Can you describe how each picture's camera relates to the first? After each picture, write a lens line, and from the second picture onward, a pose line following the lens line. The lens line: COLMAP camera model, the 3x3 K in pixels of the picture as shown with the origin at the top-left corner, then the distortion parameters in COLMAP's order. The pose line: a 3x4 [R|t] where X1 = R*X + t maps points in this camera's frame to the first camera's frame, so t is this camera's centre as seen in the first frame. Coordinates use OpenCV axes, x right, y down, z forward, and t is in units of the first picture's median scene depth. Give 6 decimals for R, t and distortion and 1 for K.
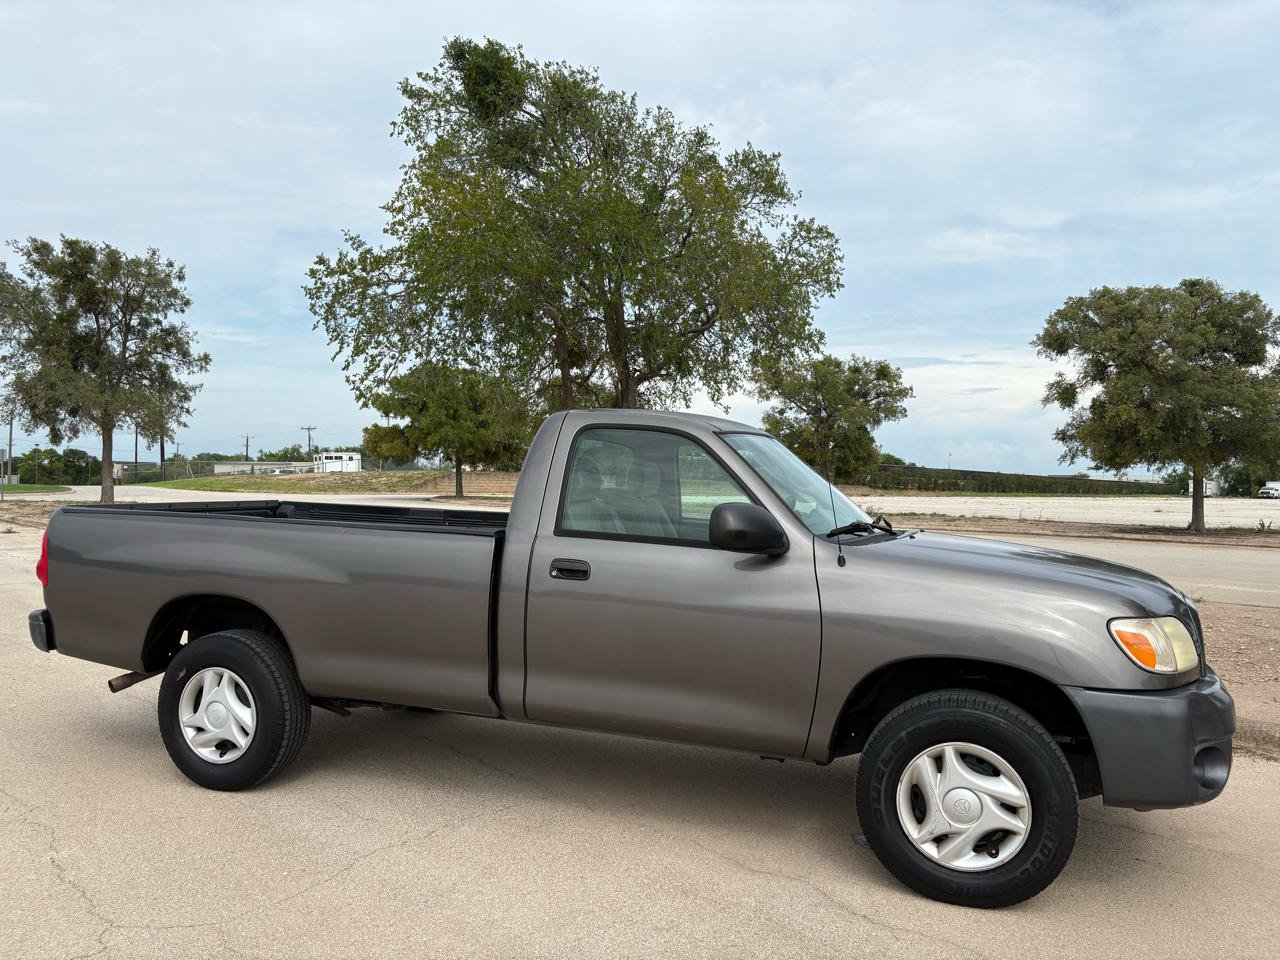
lens RADIAL K [[972.1, 0, 635.8], [0, 972.1, 492.5], [0, 0, 1]] dist [0.044449, -0.050306]
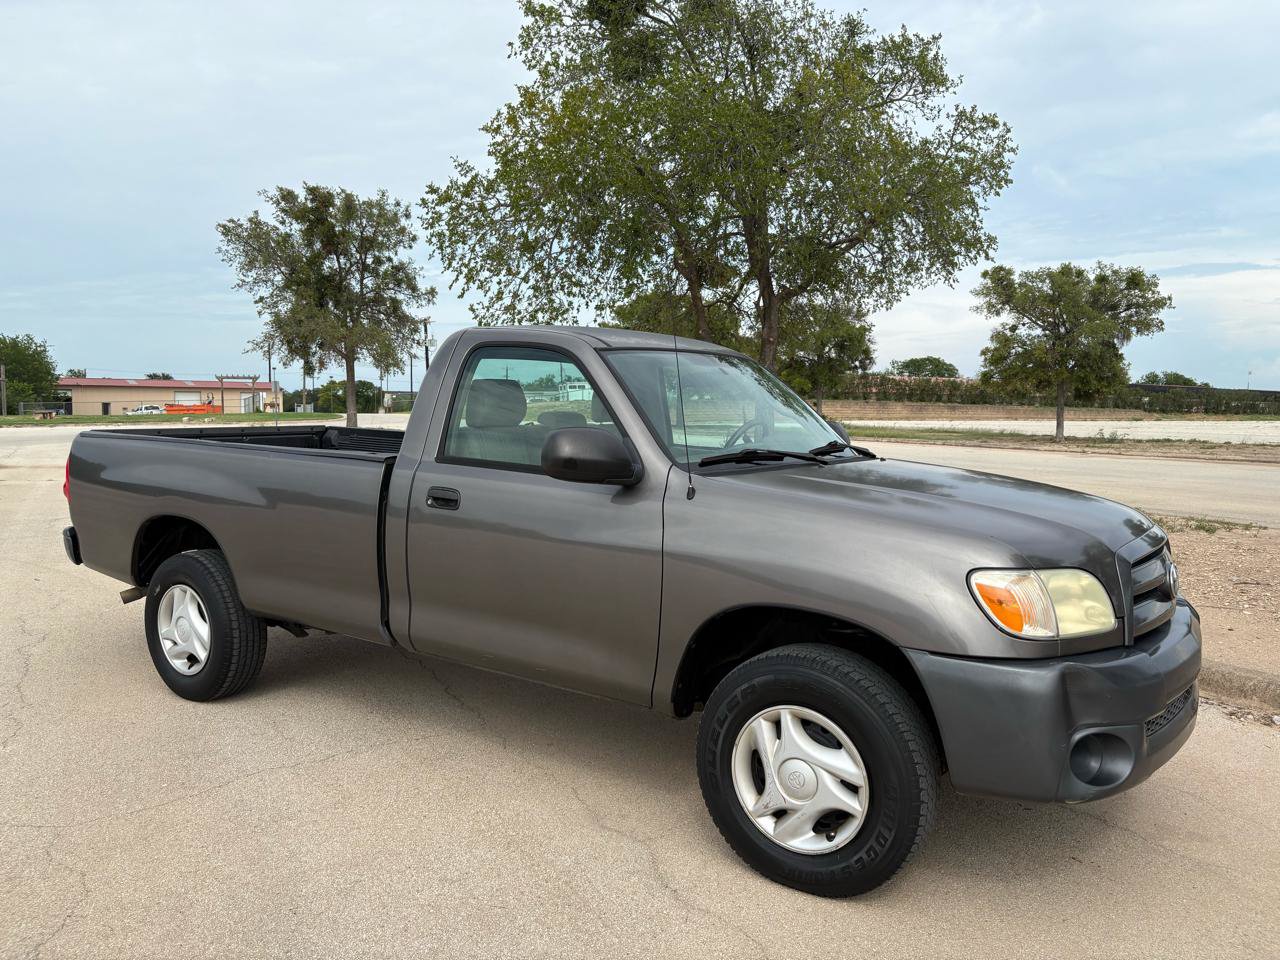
lens RADIAL K [[972.1, 0, 641.7], [0, 972.1, 485.5], [0, 0, 1]] dist [0.044449, -0.050306]
pose [[0.969182, 0.013182, -0.245992, 0.055296], [0.003716, 0.997671, 0.068105, 0.000562], [0.246316, -0.066920, 0.966876, 0.020801]]
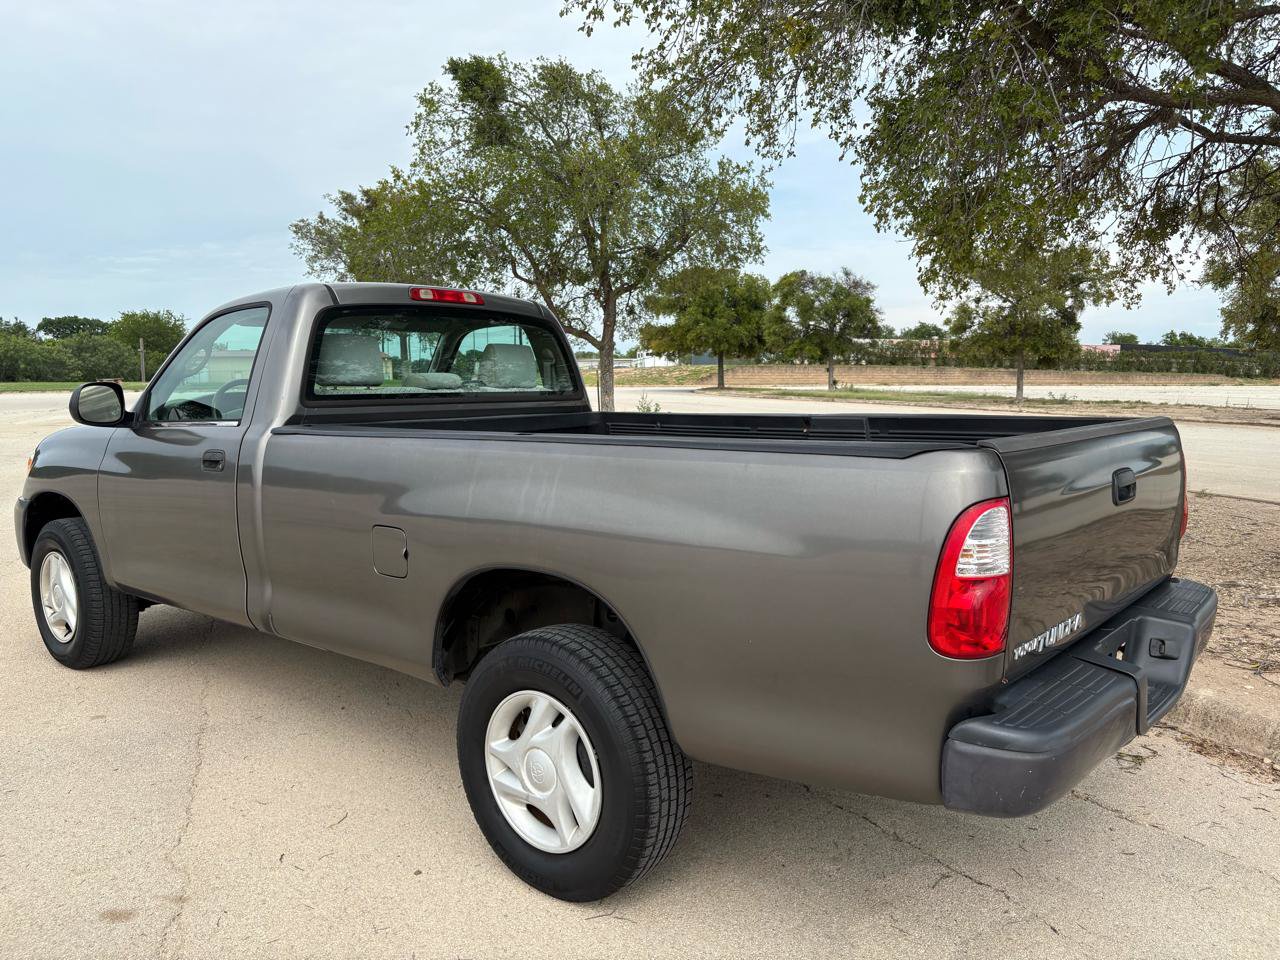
lens RADIAL K [[972.1, 0, 632.5], [0, 972.1, 481.1], [0, 0, 1]] dist [0.044449, -0.050306]
pose [[0.930613, 0.030981, -0.364692, 0.268336], [0.004655, 0.995329, 0.096432, 0.005857], [0.365976, -0.091439, 0.926121, -0.125928]]
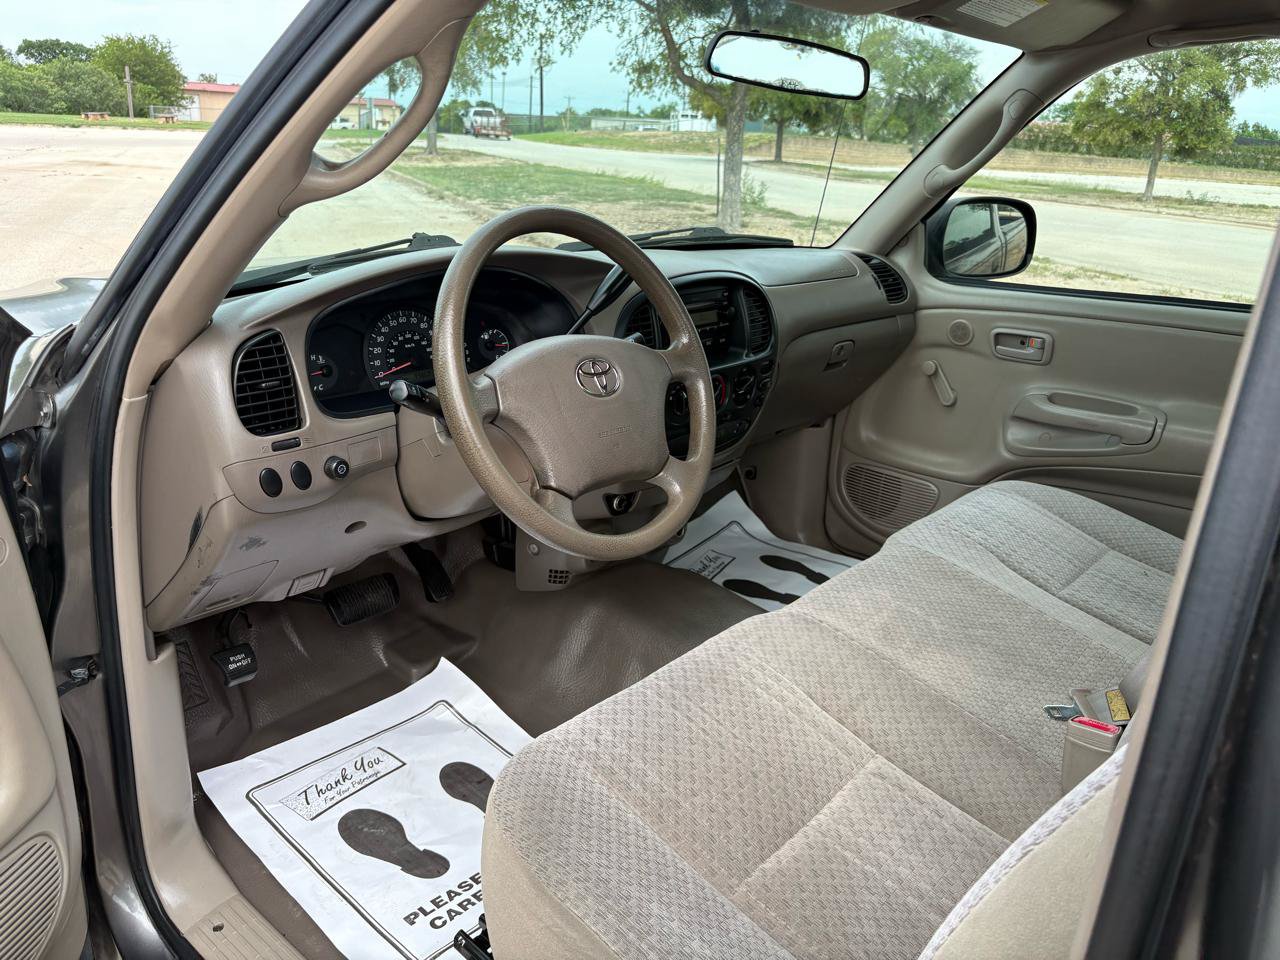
lens RADIAL K [[972.1, 0, 634.7], [0, 972.1, 471.5], [0, 0, 1]] dist [0.044449, -0.050306]
pose [[0.924938, 0.159072, -0.345234, 0.154968], [-0.046835, 0.948996, 0.311789, 0.001114], [0.377222, -0.272216, 0.885213, -0.020333]]
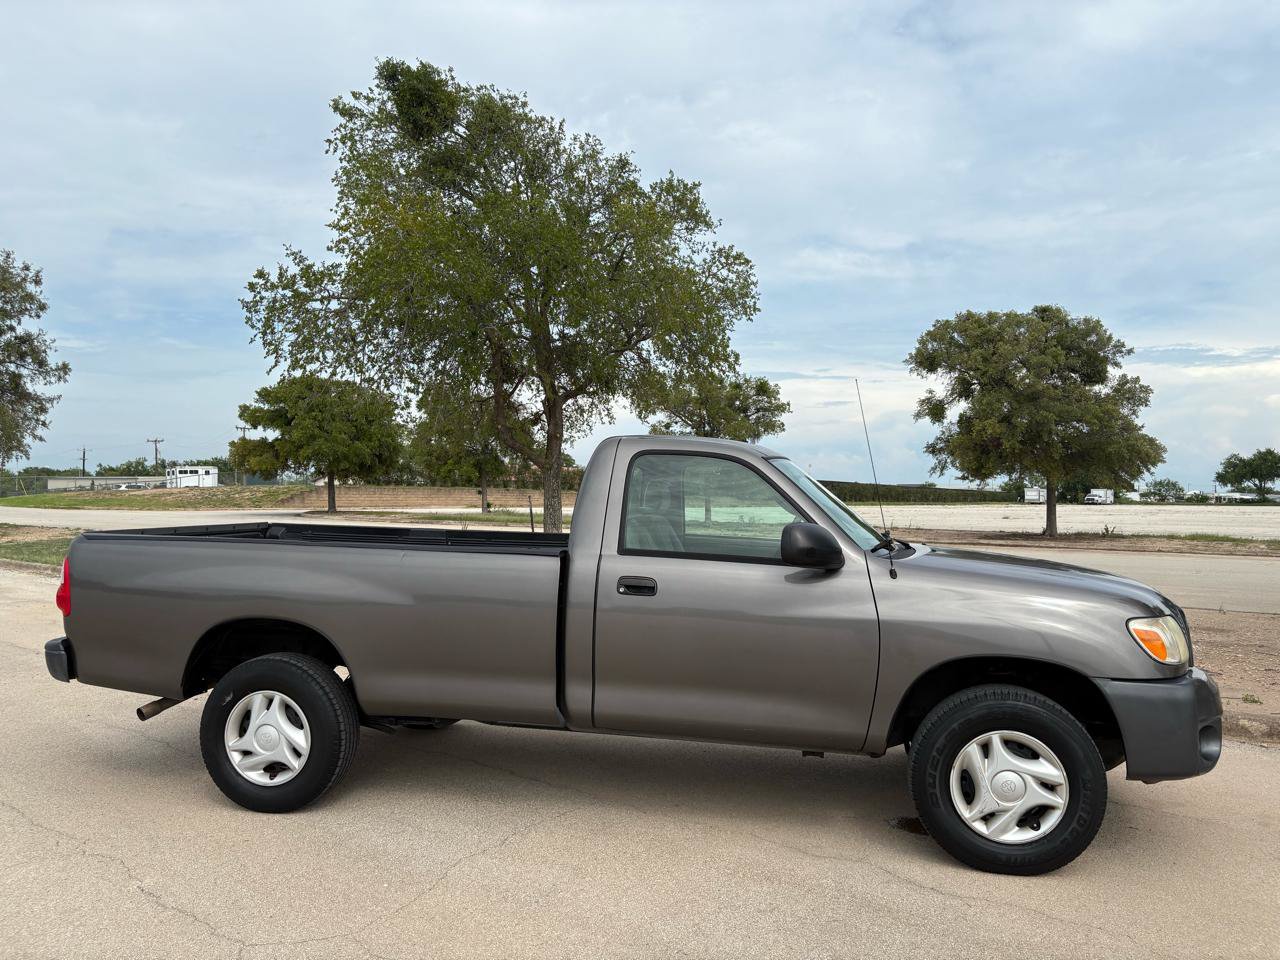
lens RADIAL K [[972.1, 0, 637.4], [0, 972.1, 485.8], [0, 0, 1]] dist [0.044449, -0.050306]
pose [[0.990201, -0.007703, 0.139440, -0.034043], [0.010292, 0.999788, -0.017859, -0.001982], [-0.139273, 0.019119, 0.990069, -0.010547]]
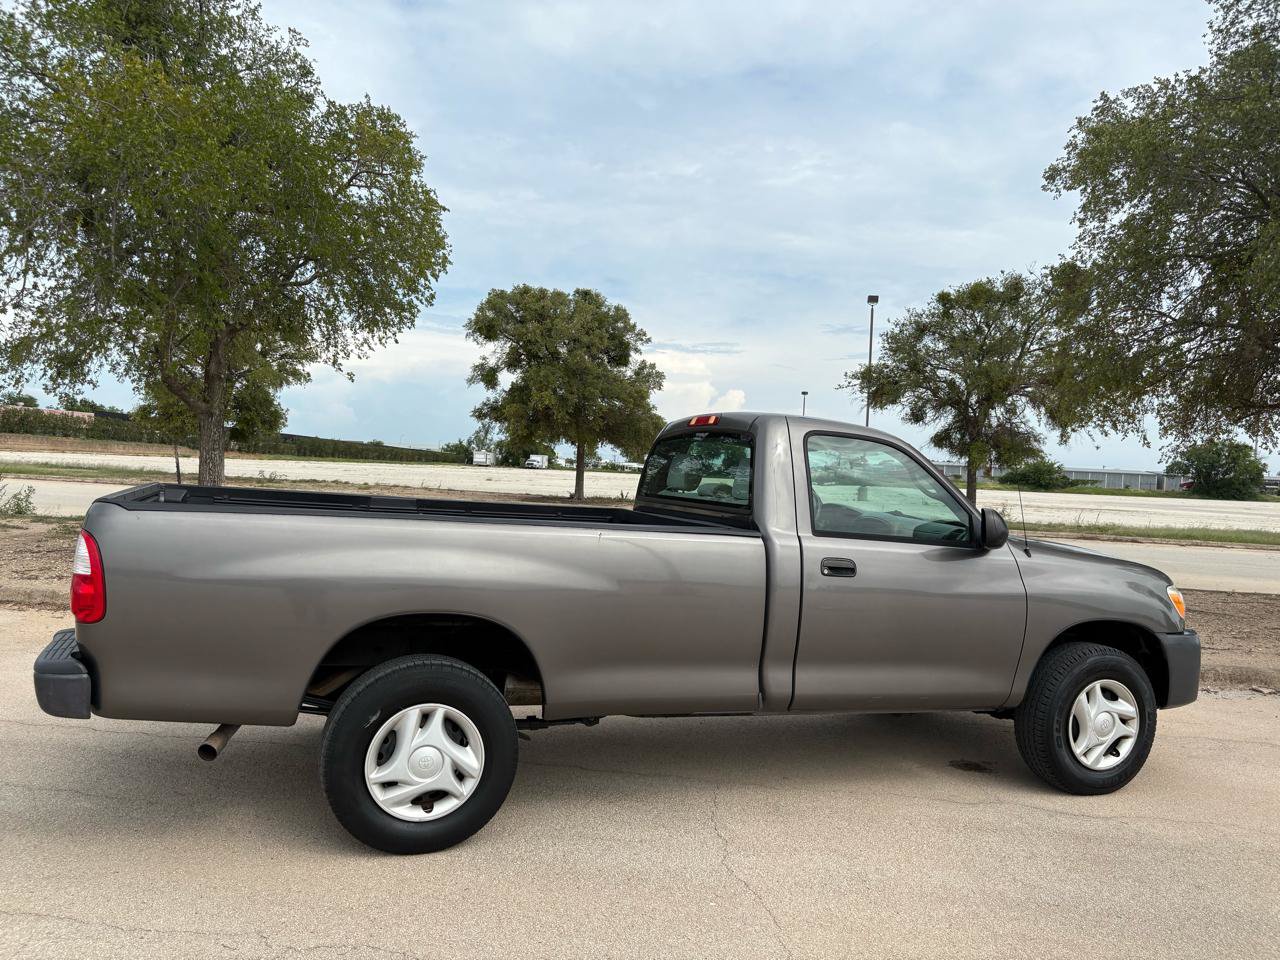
lens RADIAL K [[972.1, 0, 640.0], [0, 972.1, 490.3], [0, 0, 1]] dist [0.044449, -0.050306]
pose [[0.760665, 0.007950, 0.649097, -0.148381], [-0.031250, 0.999214, 0.024383, -0.004213], [-0.648393, -0.038831, 0.760315, 0.050288]]
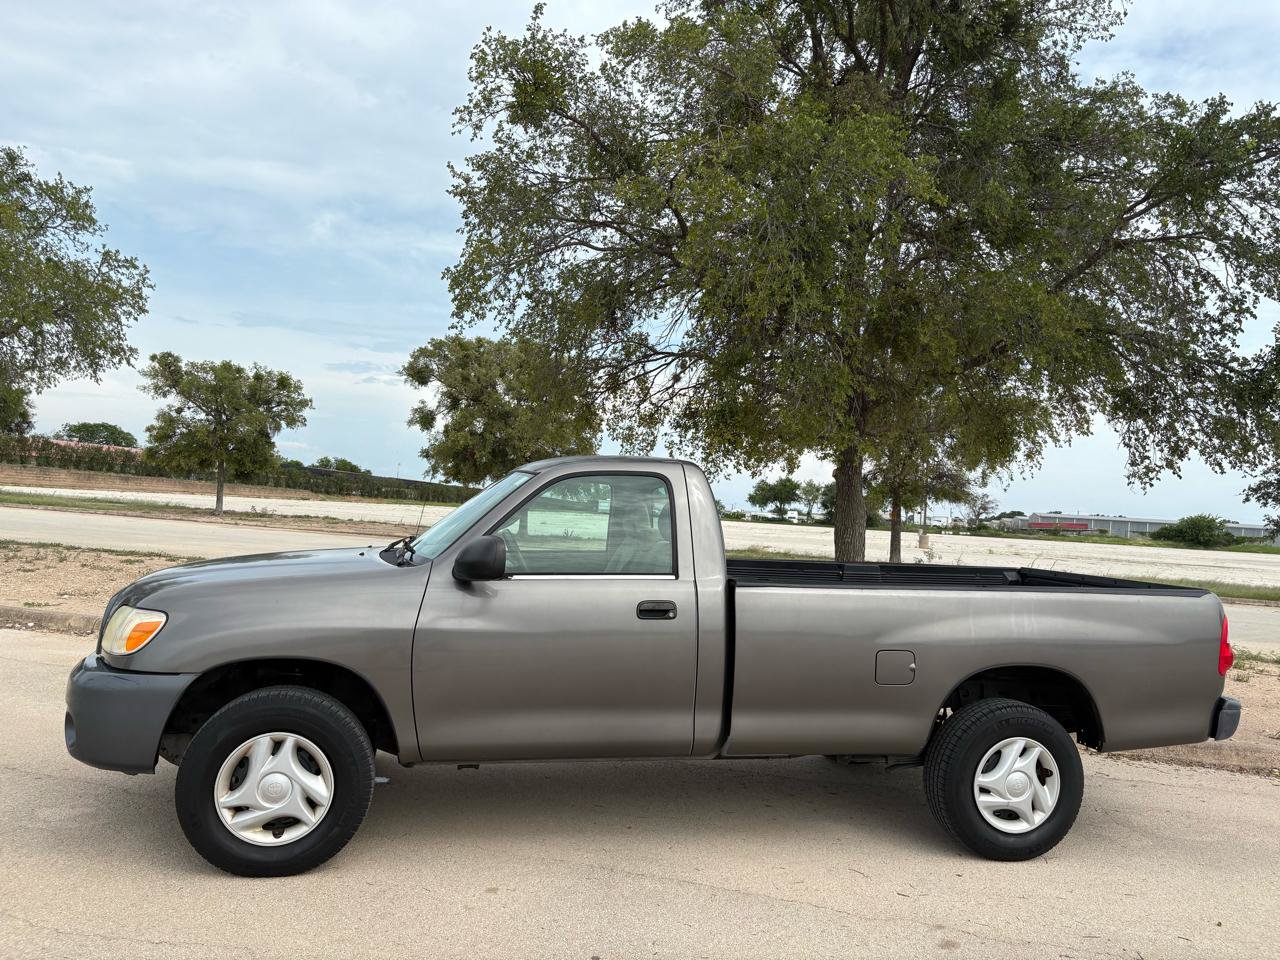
lens RADIAL K [[972.1, 0, 640.0], [0, 972.1, 489.4], [0, 0, 1]] dist [0.044449, -0.050306]
pose [[0.858381, 0.049039, 0.510664, 0.065641], [-0.043870, 0.998791, -0.022171, -0.000170], [-0.511134, -0.003372, 0.859494, -0.154259]]
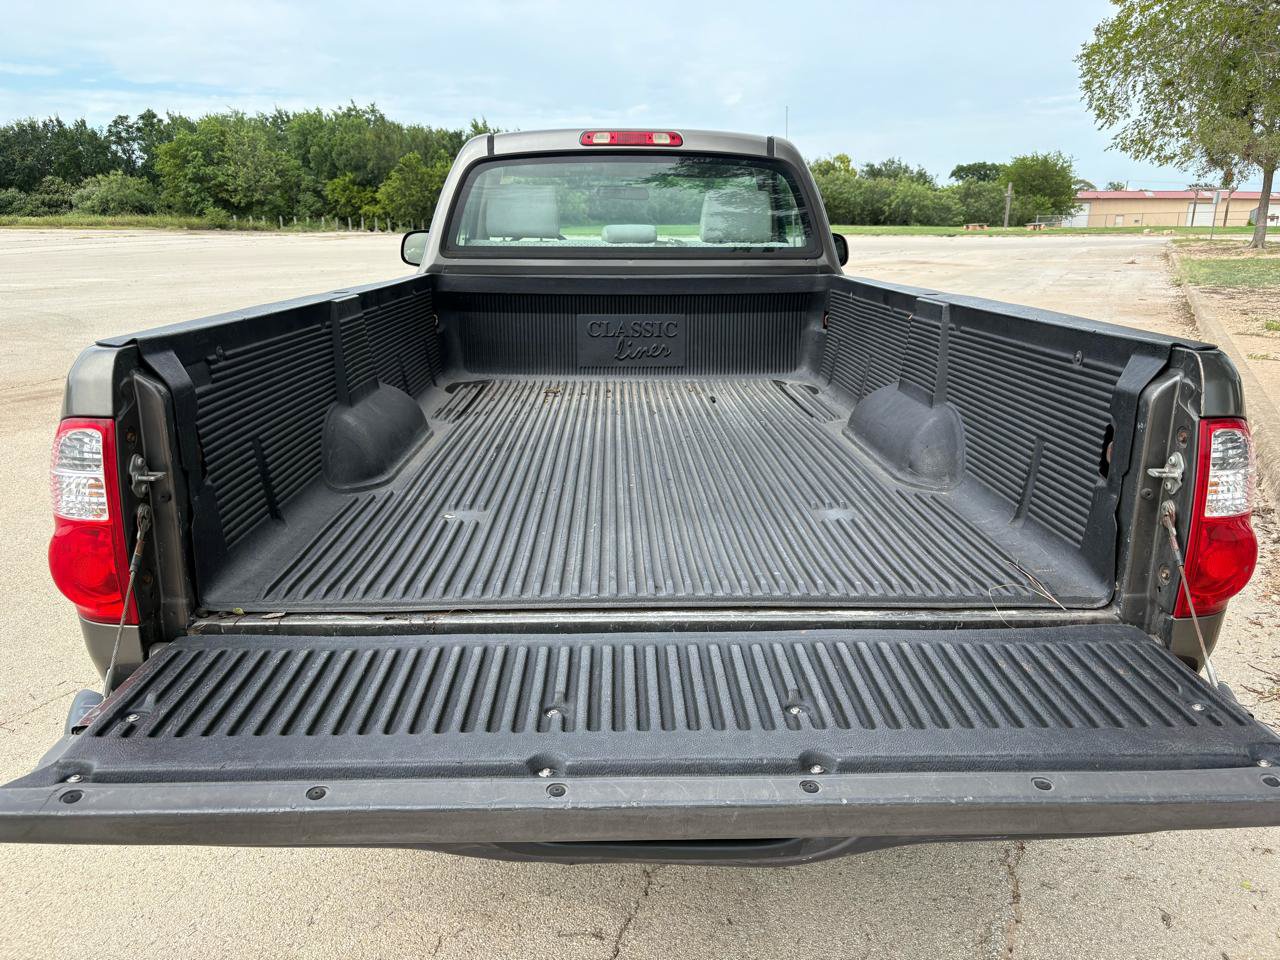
lens RADIAL K [[972.1, 0, 639.8], [0, 972.1, 483.3], [0, 0, 1]] dist [0.044449, -0.050306]
pose [[0.343786, 0.240896, -0.907623, 0.332293], [-0.012513, 0.967625, 0.252081, 0.003839], [0.938965, -0.075305, 0.335671, -0.030236]]
